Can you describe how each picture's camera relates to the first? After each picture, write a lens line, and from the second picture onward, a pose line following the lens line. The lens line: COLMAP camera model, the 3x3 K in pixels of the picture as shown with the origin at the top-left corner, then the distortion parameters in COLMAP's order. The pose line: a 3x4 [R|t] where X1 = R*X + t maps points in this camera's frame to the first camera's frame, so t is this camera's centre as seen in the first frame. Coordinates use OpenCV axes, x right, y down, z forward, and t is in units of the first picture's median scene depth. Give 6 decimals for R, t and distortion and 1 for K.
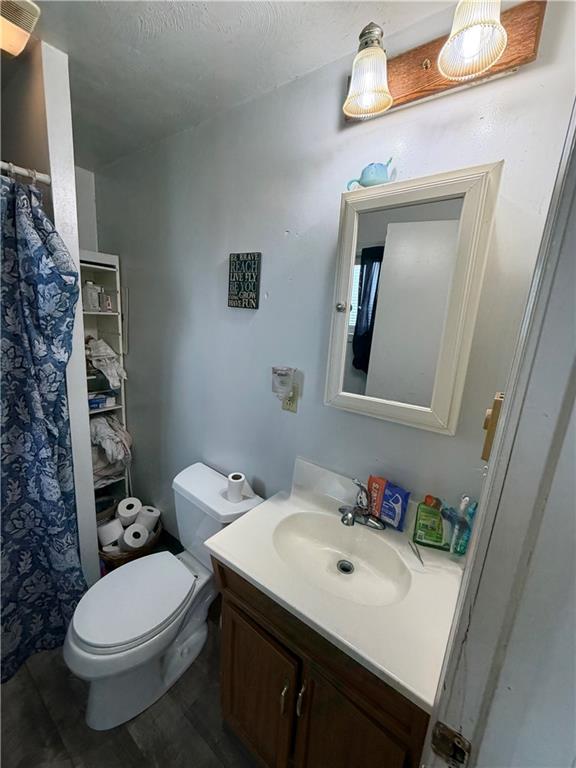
lens RADIAL K [[304.6, 0, 287.4], [0, 304.6, 382.3], [0, 0, 1]] dist [-0.000327, 0.000425]
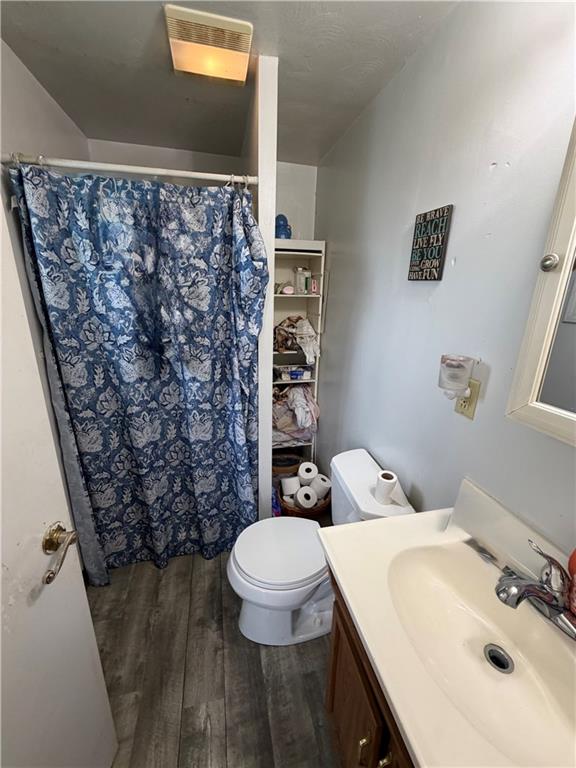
lens RADIAL K [[304.6, 0, 287.1], [0, 304.6, 381.5], [0, 0, 1]] dist [-0.000327, 0.000425]
pose [[0.758061, 0.141152, -0.636726, 0.146866], [-0.110847, 0.989979, 0.087493, -0.006515], [0.642695, 0.004254, 0.766110, 0.146842]]
